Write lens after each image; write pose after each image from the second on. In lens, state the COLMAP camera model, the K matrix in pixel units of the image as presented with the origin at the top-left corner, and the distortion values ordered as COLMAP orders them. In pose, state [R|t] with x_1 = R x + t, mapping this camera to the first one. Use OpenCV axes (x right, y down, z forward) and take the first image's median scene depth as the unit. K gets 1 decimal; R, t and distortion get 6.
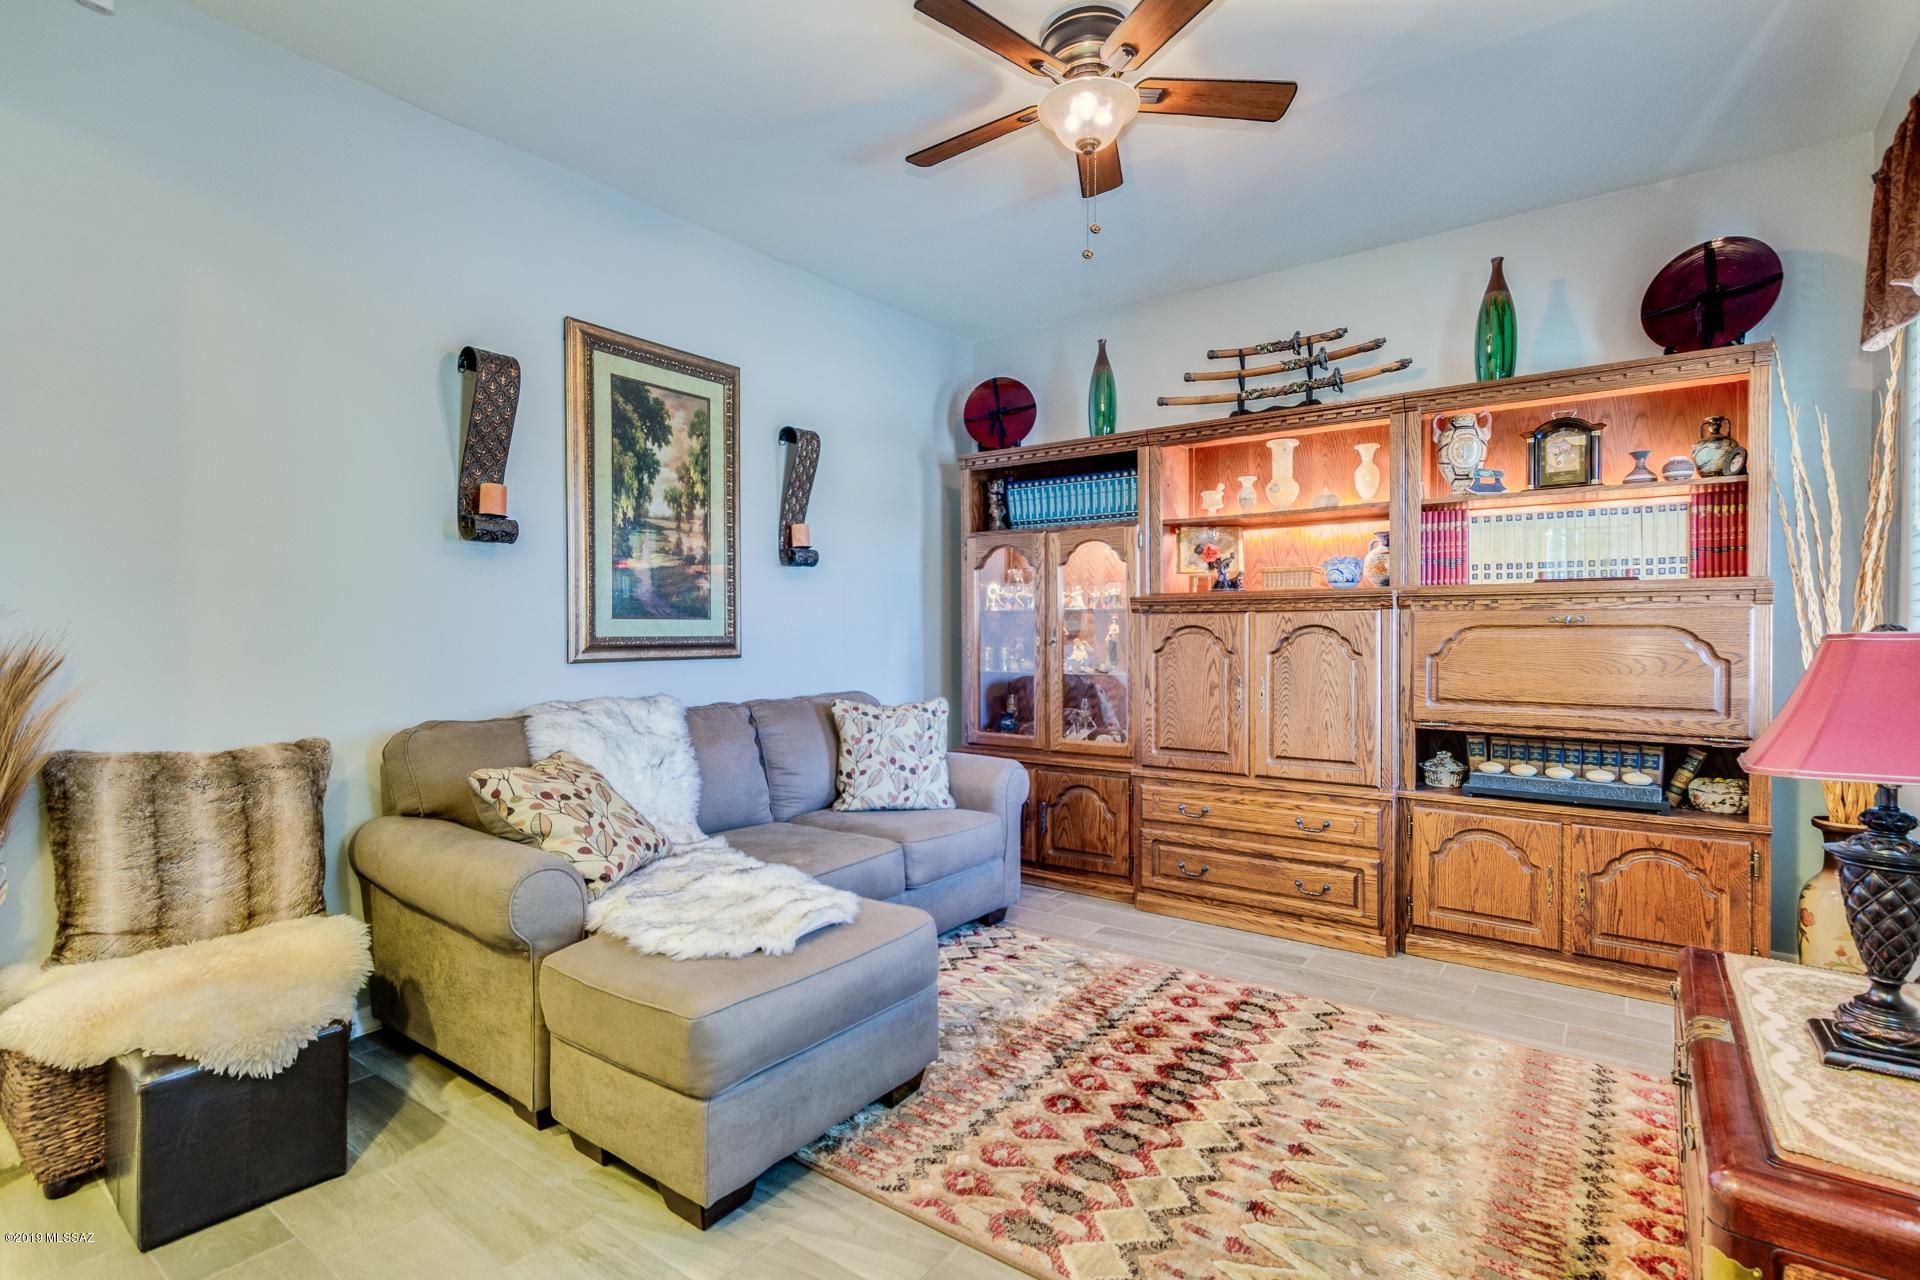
lens RADIAL K [[920.2, 0, 988.9], [0, 920.2, 633.2], [0, 0, 1]] dist [0.010120, -0.004356]
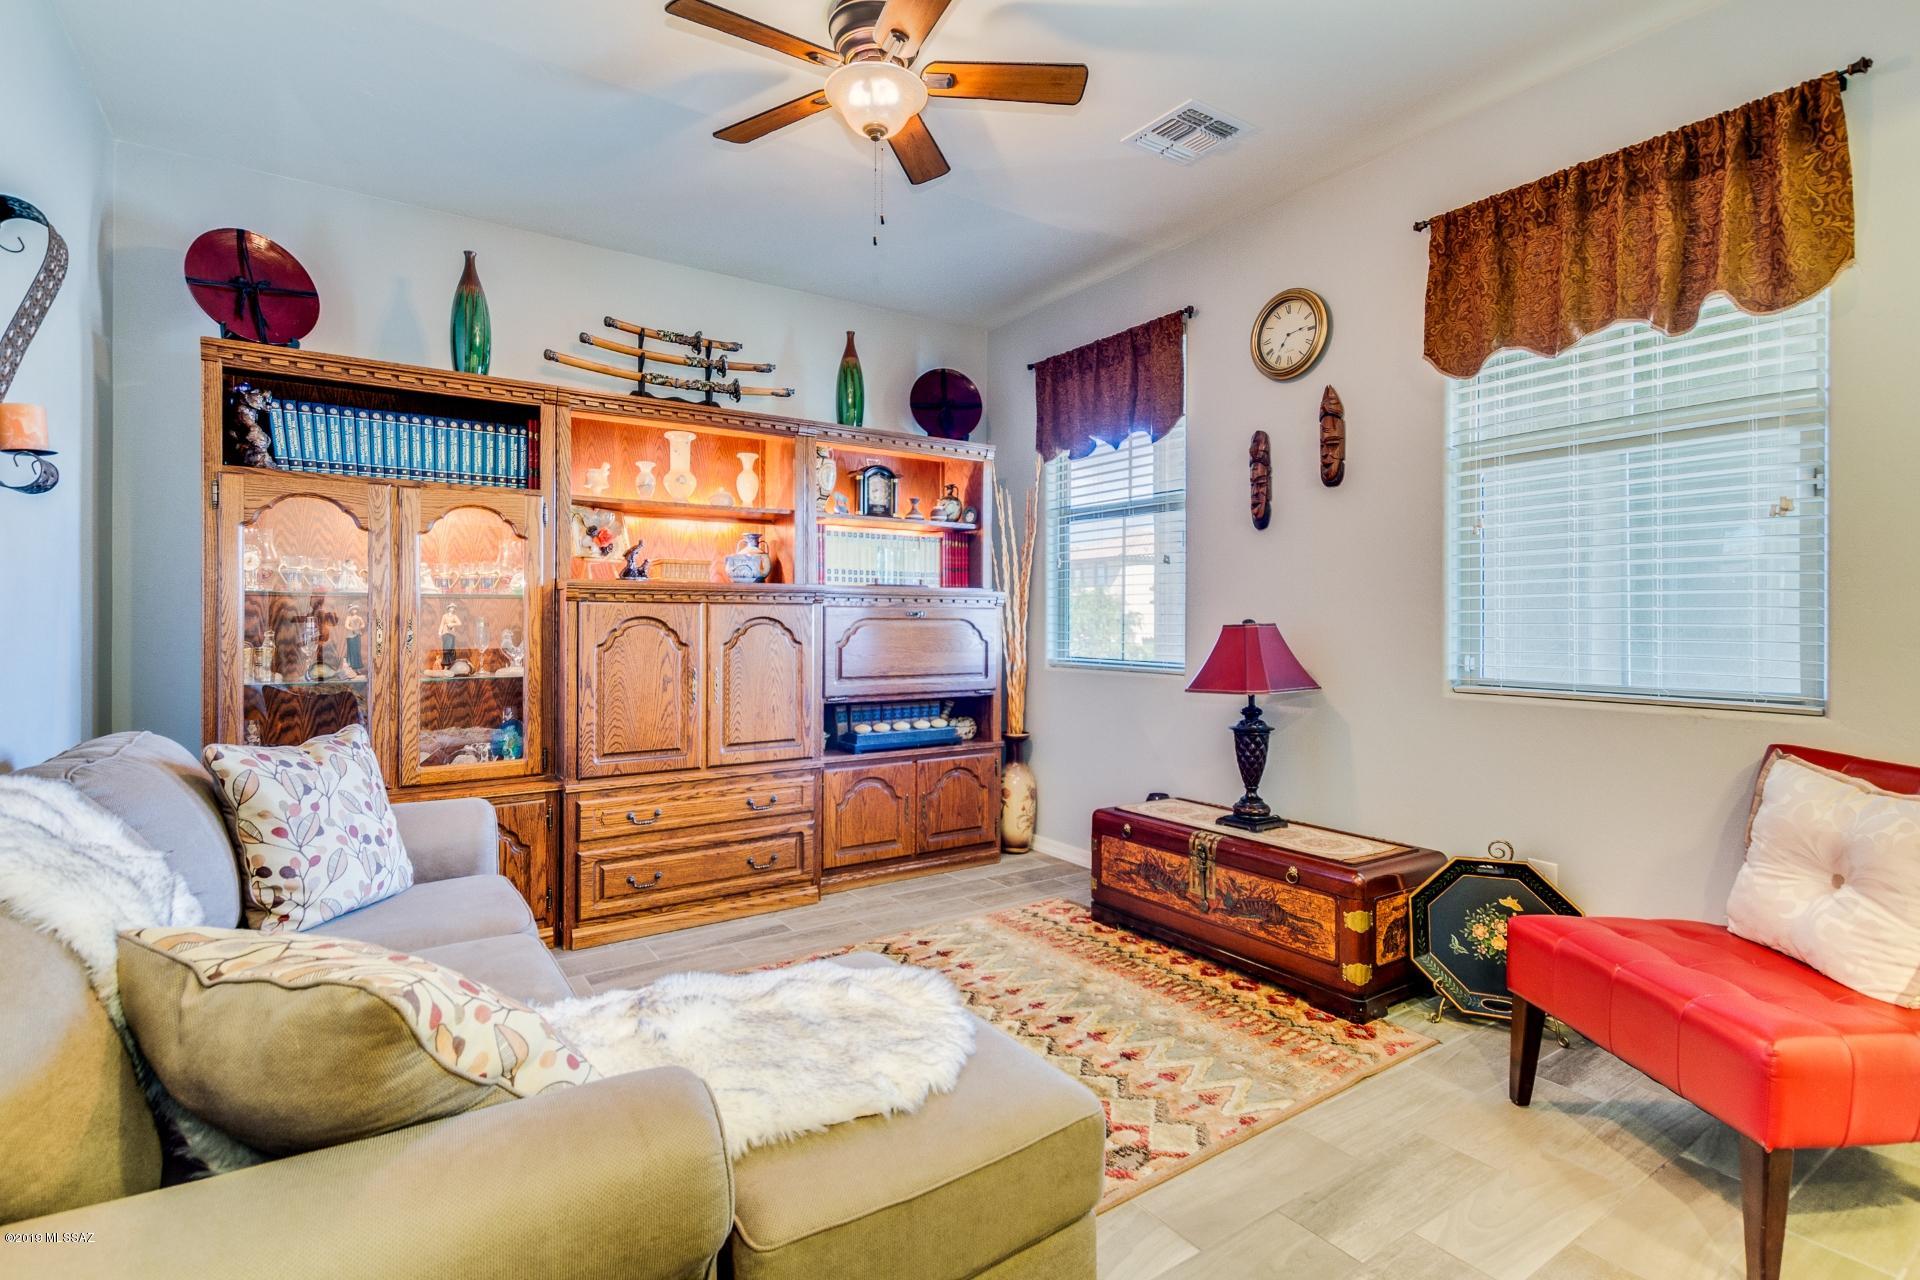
lens RADIAL K [[920.2, 0, 924.0], [0, 920.2, 613.6], [0, 0, 1]] dist [0.010120, -0.004356]
pose [[0.348809, 0.008962, 0.937151, -0.562009], [0.001095, 0.999950, -0.009970, -0.001691], [-0.937193, 0.004504, 0.348782, 0.425293]]
